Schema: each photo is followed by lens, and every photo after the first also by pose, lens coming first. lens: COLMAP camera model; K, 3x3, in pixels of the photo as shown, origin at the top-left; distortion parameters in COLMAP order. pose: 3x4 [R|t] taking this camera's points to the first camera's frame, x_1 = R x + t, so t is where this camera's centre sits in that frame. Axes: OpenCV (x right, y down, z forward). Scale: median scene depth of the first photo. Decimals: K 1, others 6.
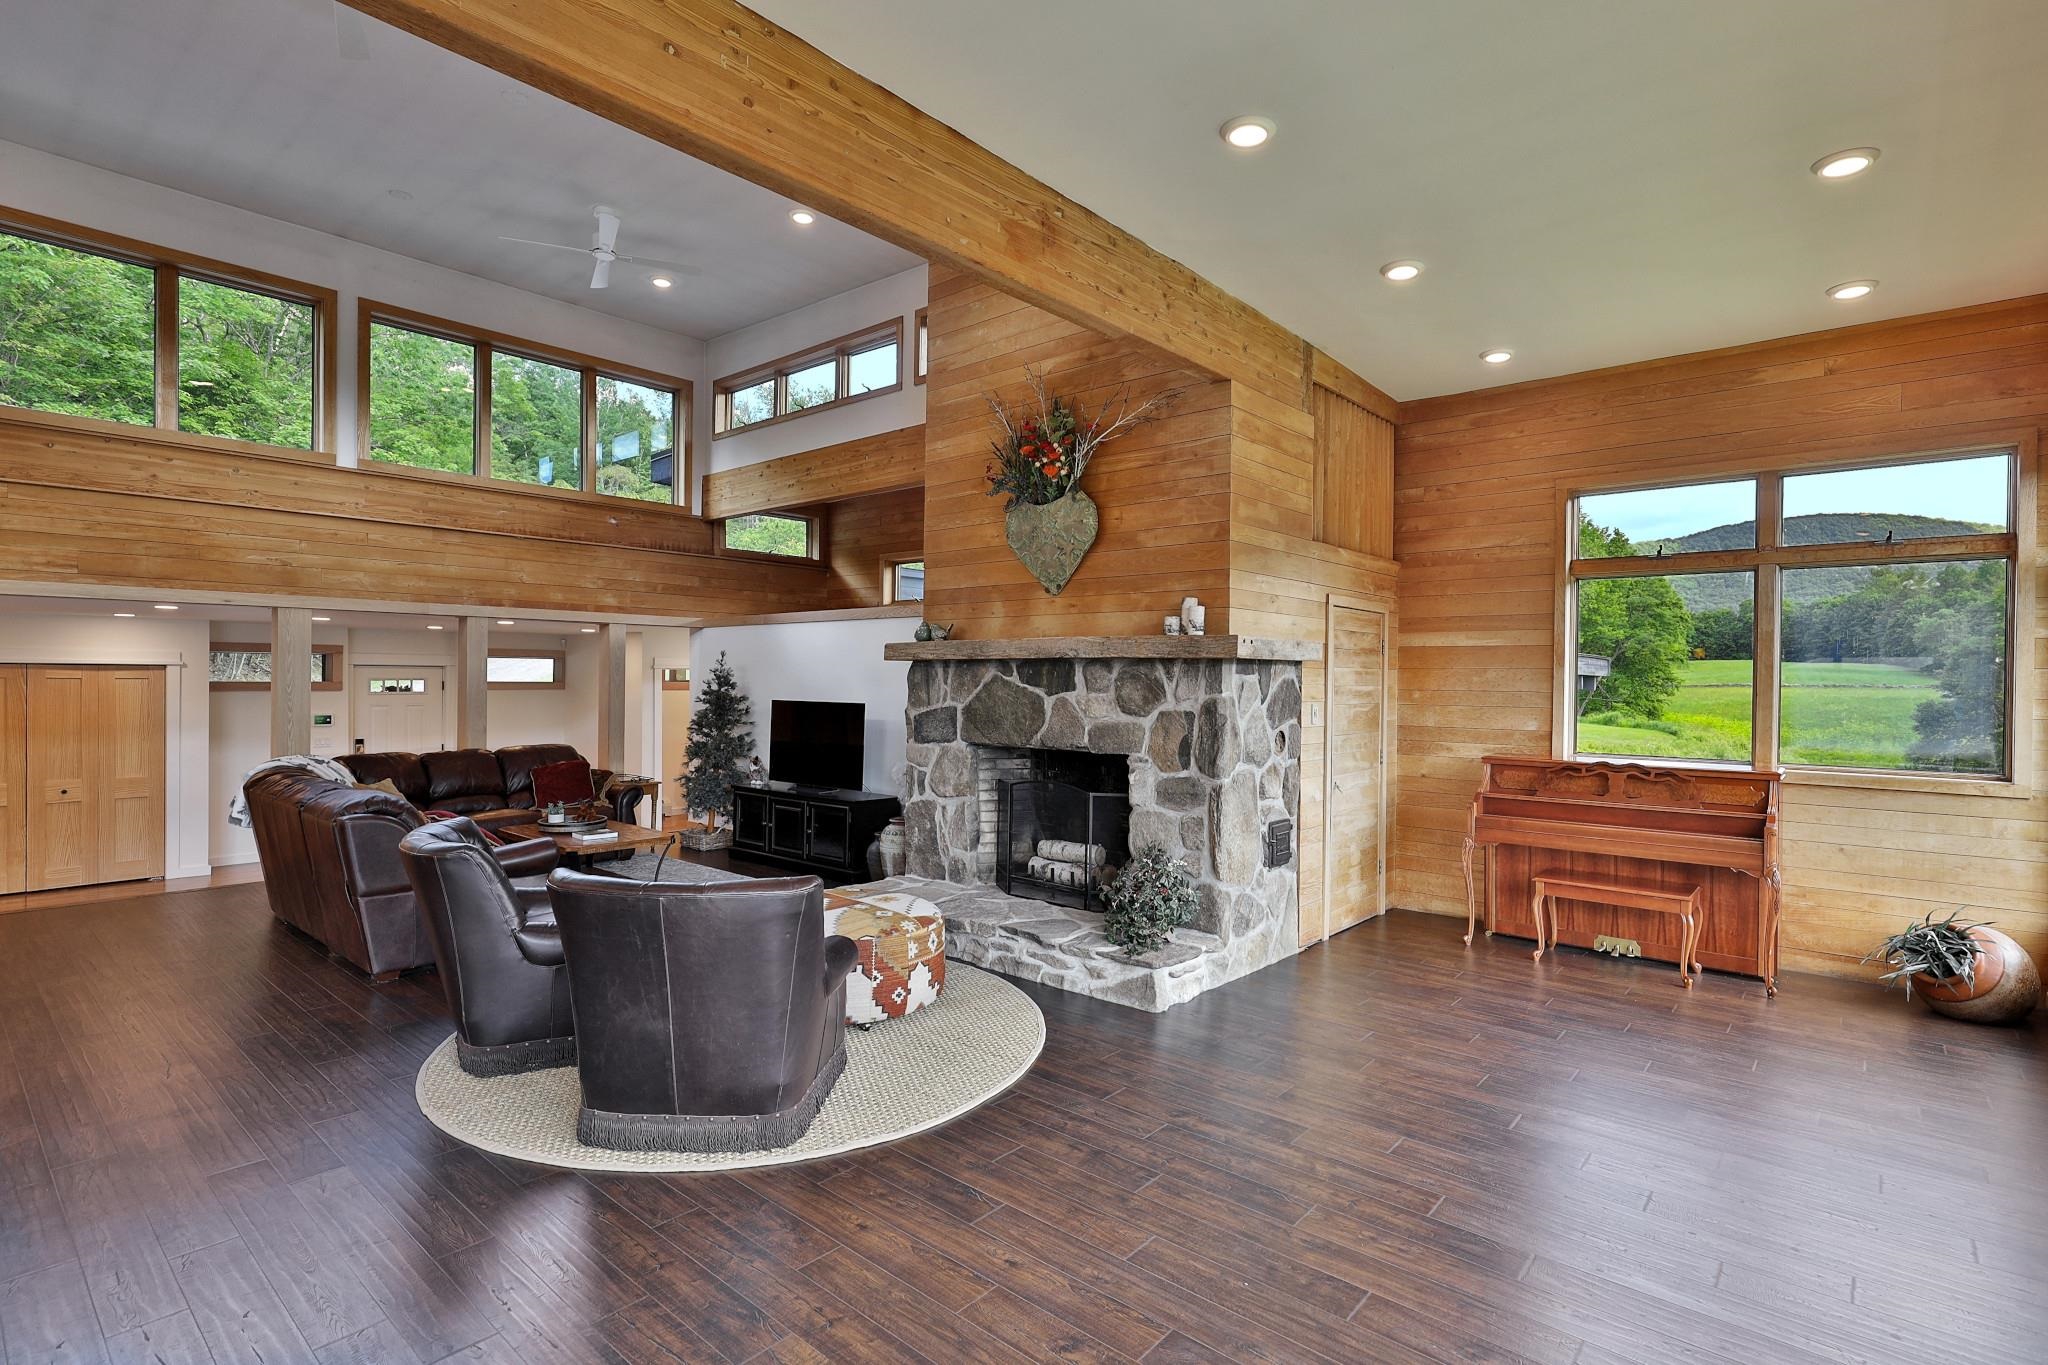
lens RADIAL K [[984.7, 0, 1032.5], [0, 984.7, 681.1], [0, 0, 1]] dist [-0.001298, -0.000202]
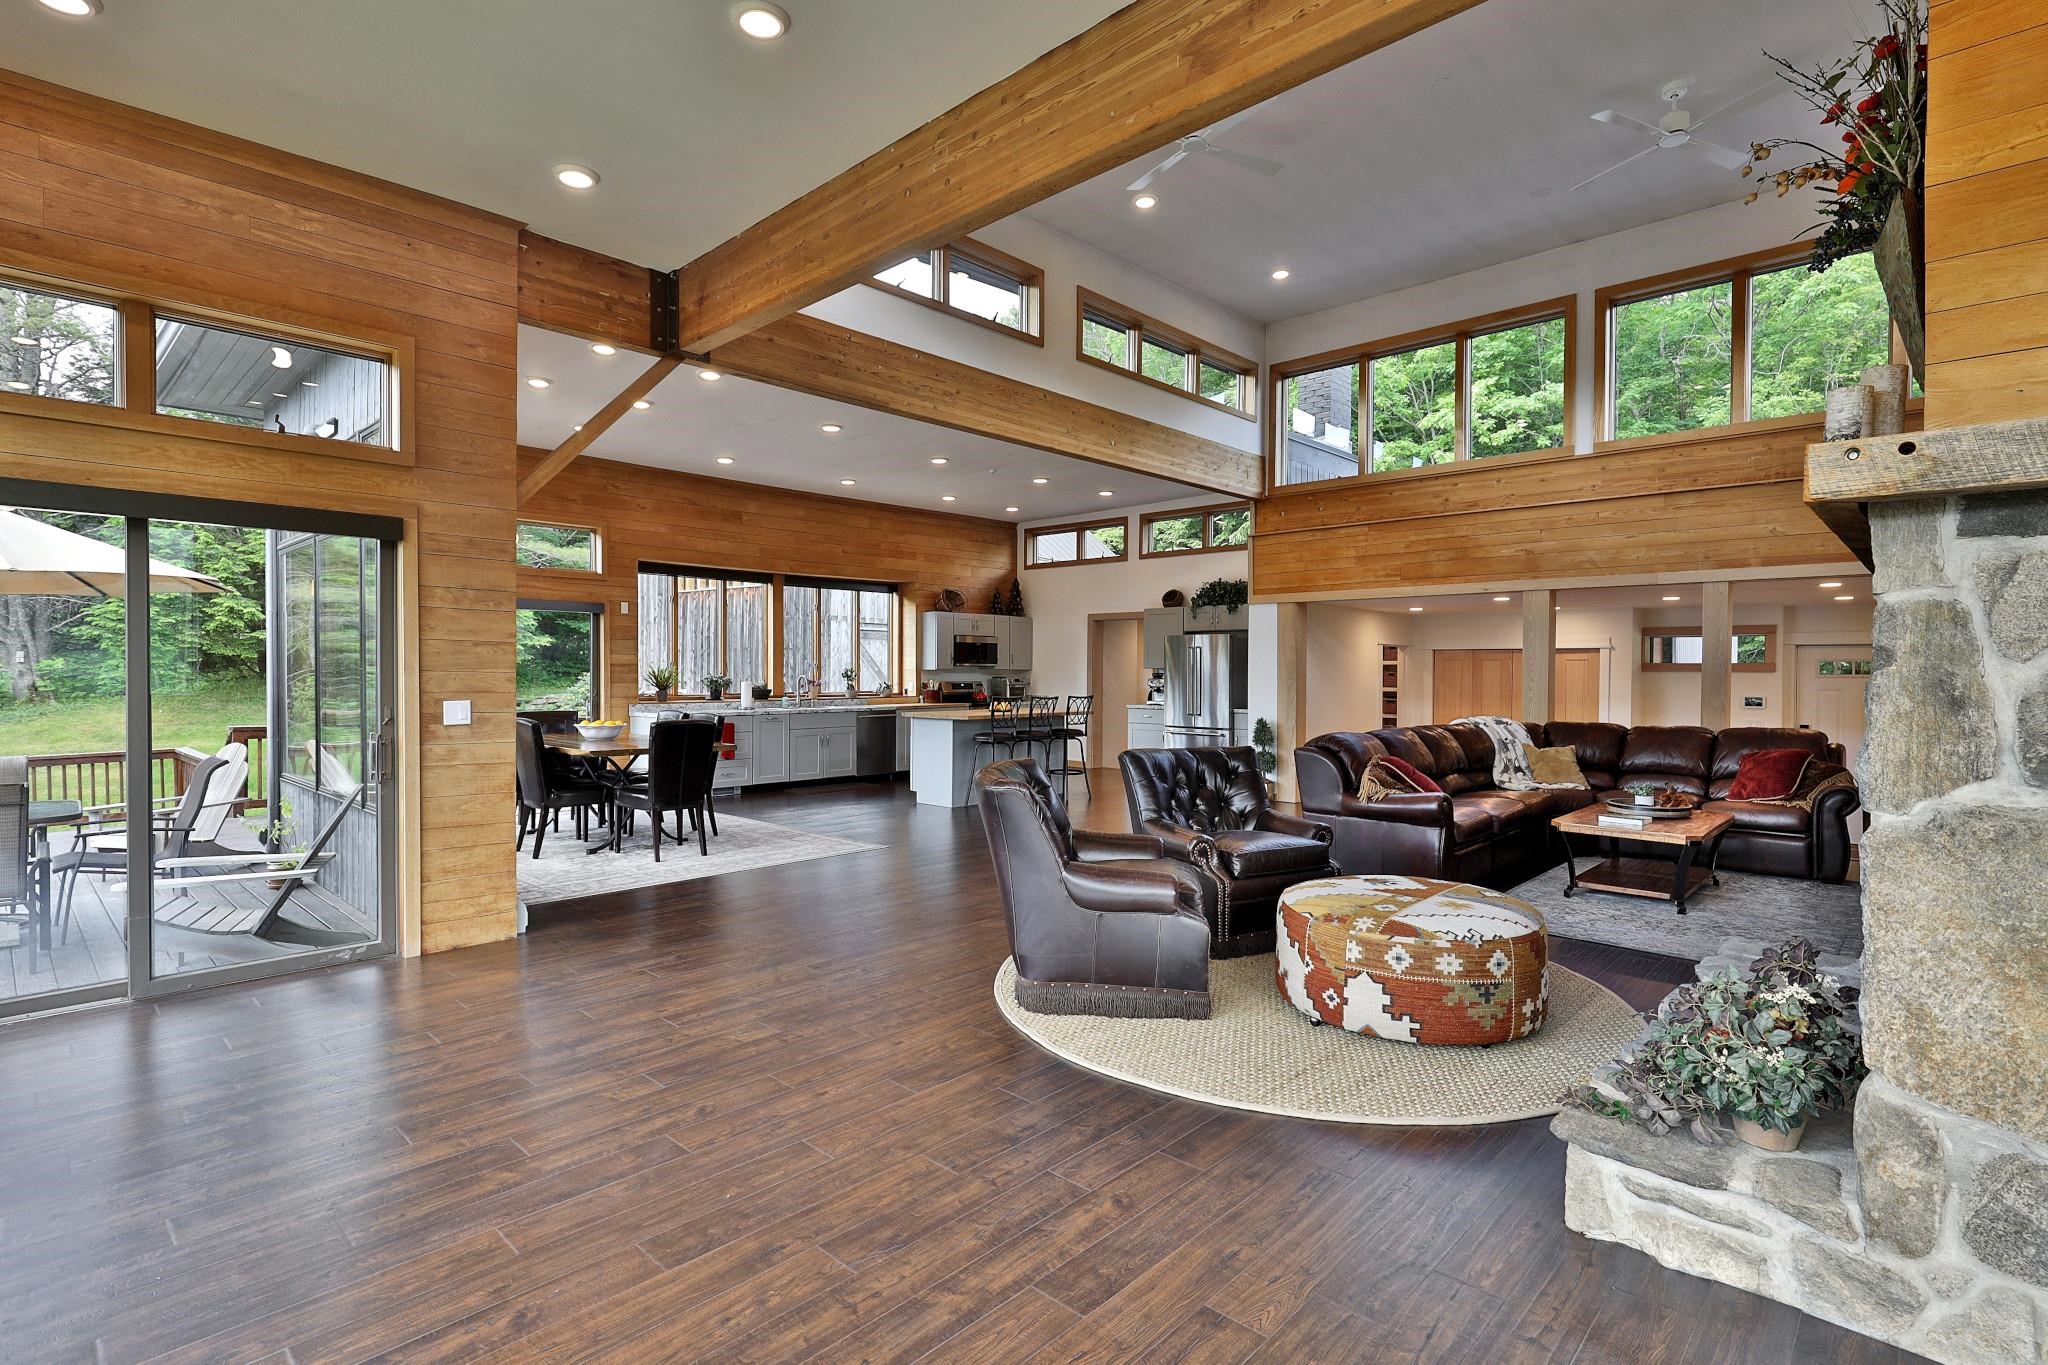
lens RADIAL K [[984.7, 0, 1032.2], [0, 984.7, 680.3], [0, 0, 1]] dist [-0.001298, -0.000202]
pose [[-0.044453, 0.000364, -0.999011, 0.611250], [-0.008896, 0.999960, 0.000760, 0.050185], [0.998972, 0.008921, -0.044448, 0.694451]]
